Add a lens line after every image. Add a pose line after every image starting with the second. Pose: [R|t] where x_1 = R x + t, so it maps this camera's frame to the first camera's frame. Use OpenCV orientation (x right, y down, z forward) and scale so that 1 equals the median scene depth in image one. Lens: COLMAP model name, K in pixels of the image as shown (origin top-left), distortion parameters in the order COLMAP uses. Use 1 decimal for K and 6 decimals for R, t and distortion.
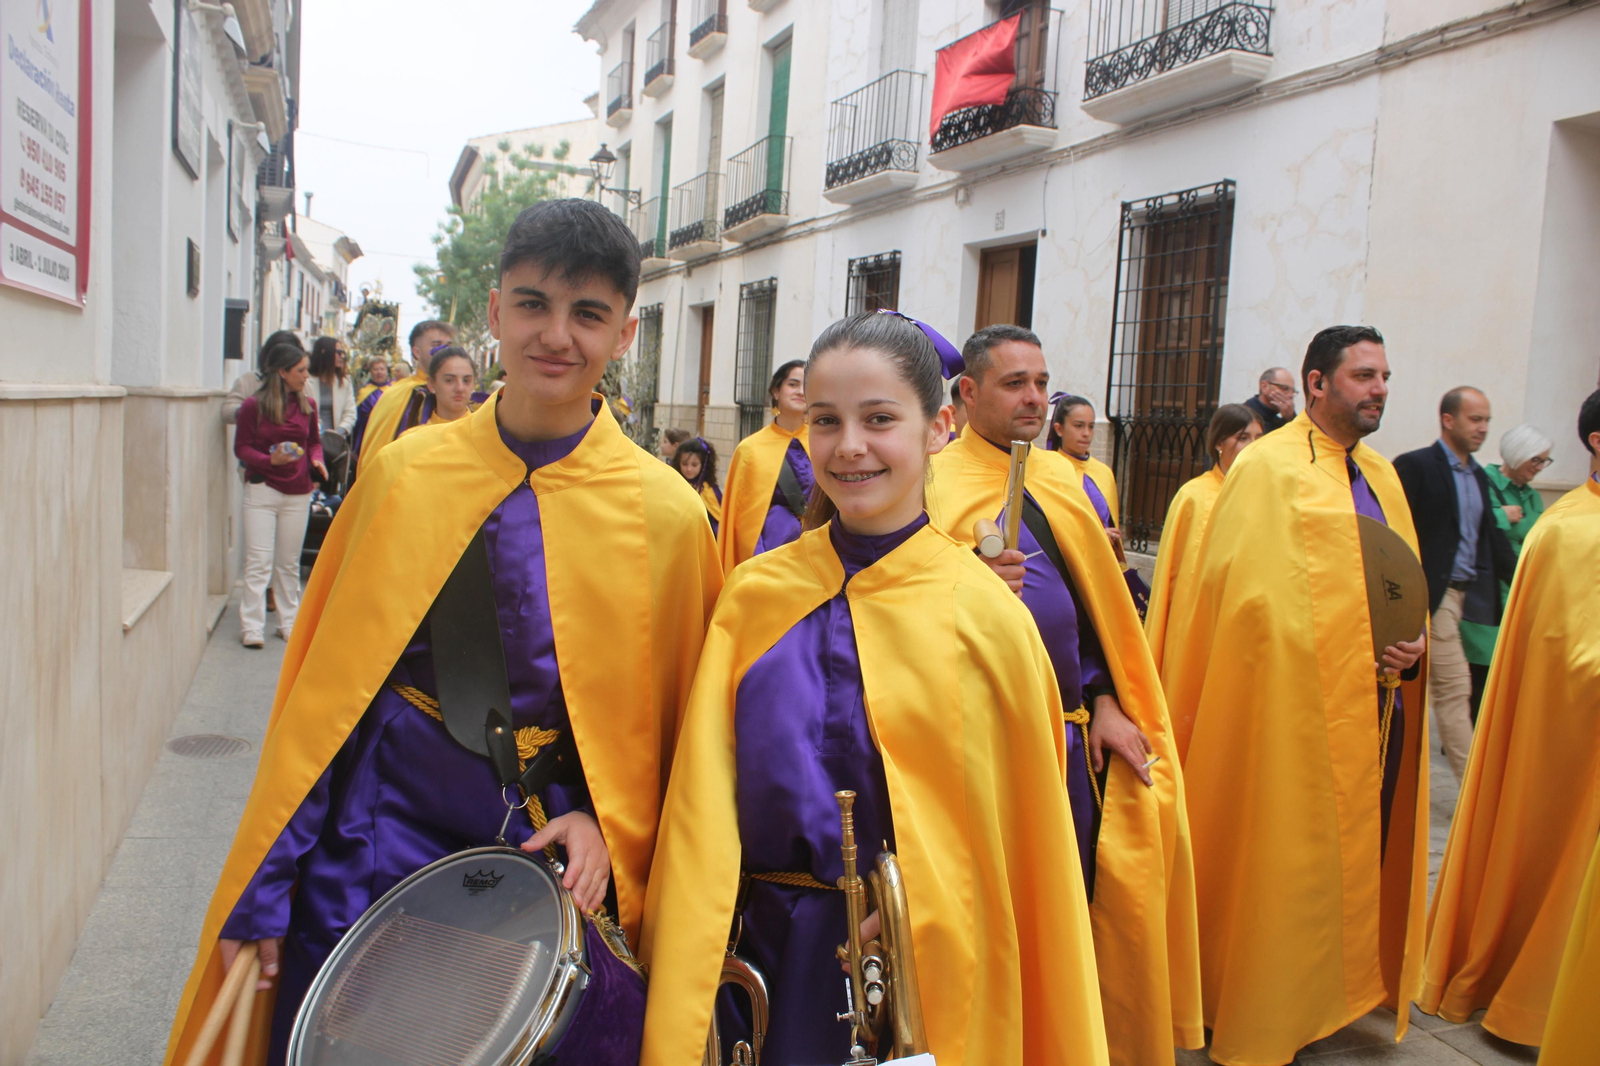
lens RADIAL K [[1338.0, 0, 800.1], [0, 1338.0, 541.1], [0, 0, 1]] dist [-0.160242, 0.132611]
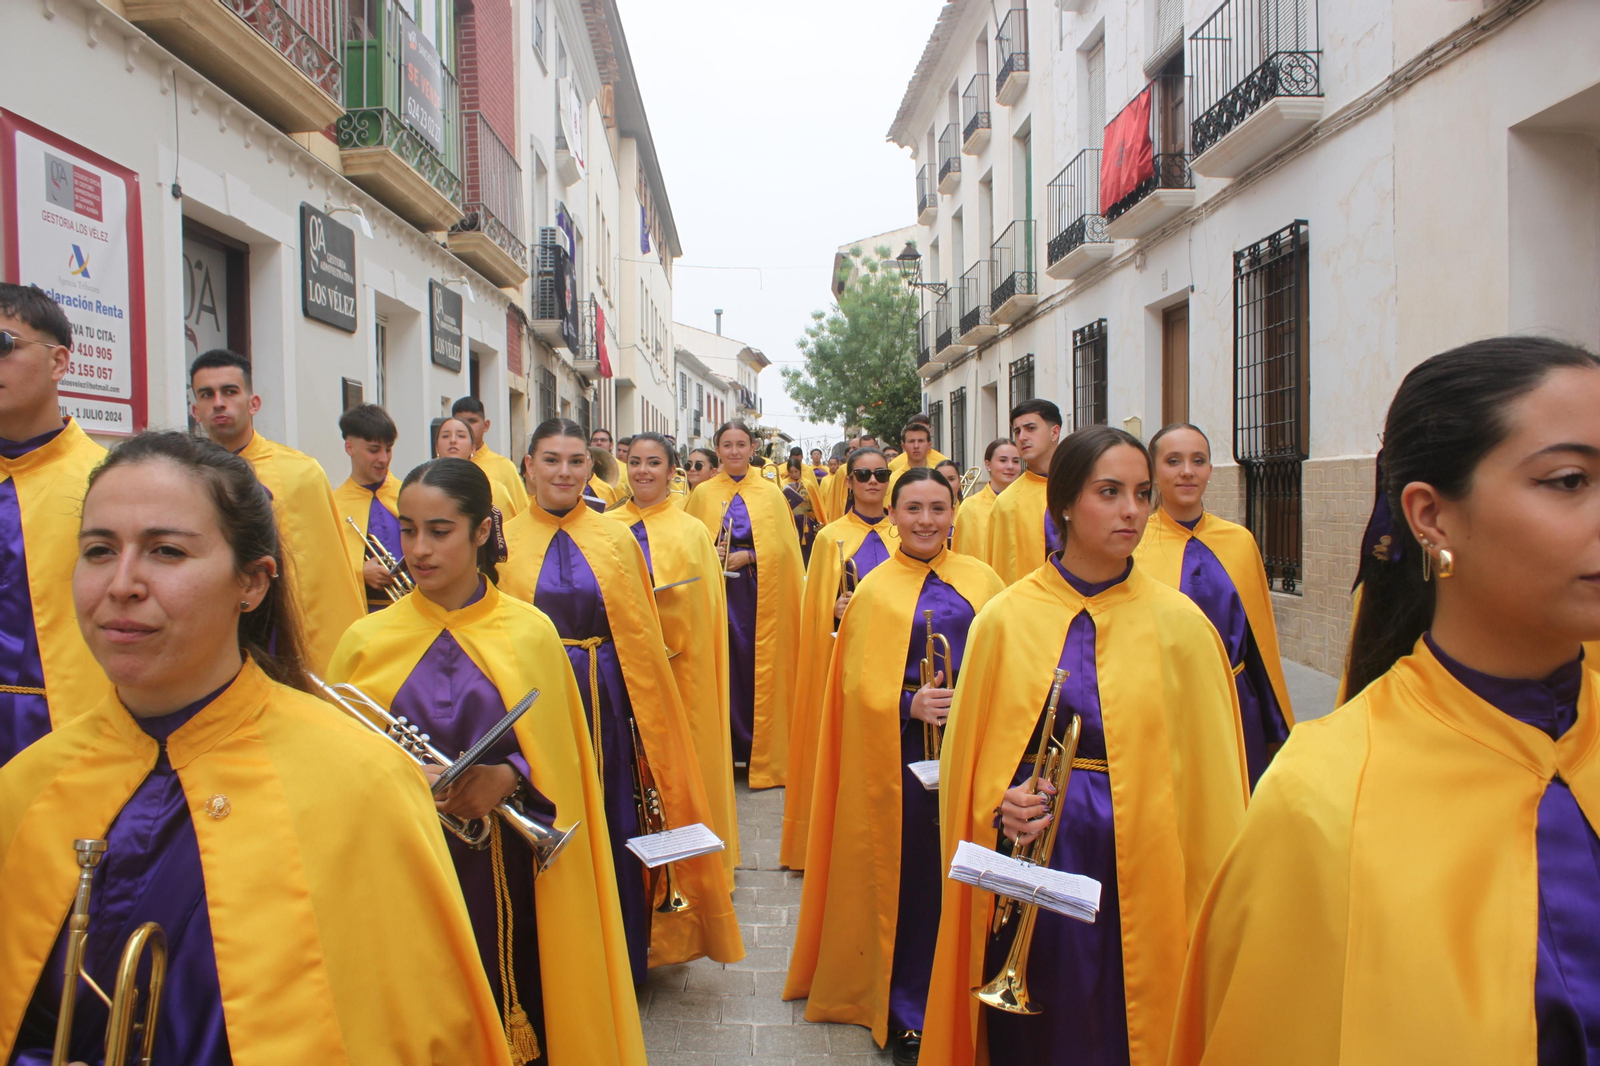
lens RADIAL K [[1338.0, 0, 790.7], [0, 1338.0, 537.0], [0, 0, 1]] dist [-0.160242, 0.132611]
pose [[0.943632, -0.058768, -0.325737, 0.197292], [0.036483, 0.996582, -0.074112, 0.024005], [0.328980, 0.058050, 0.942551, -0.059828]]
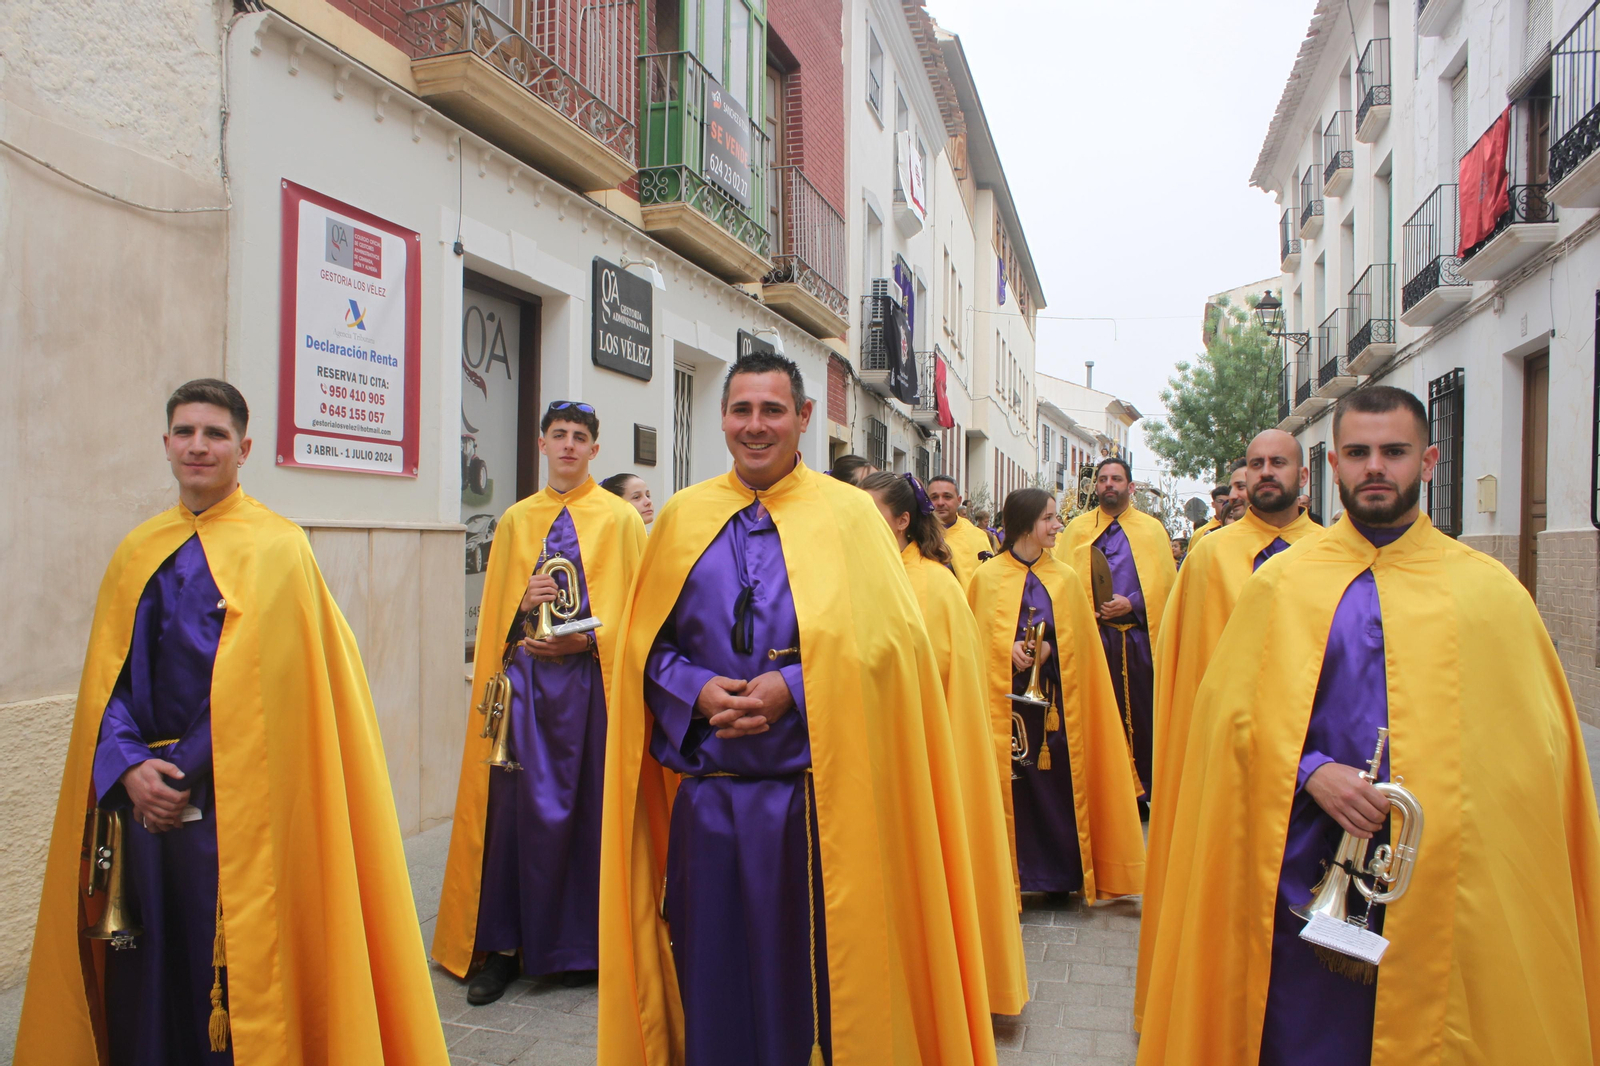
lens RADIAL K [[1338.0, 0, 786.4], [0, 1338.0, 540.9], [0, 0, 1]] dist [-0.160242, 0.132611]
pose [[0.818361, -0.046295, -0.572837, 0.236551], [-0.021966, 0.993502, -0.111672, 0.023839], [0.574284, 0.103971, 0.812027, -0.030147]]
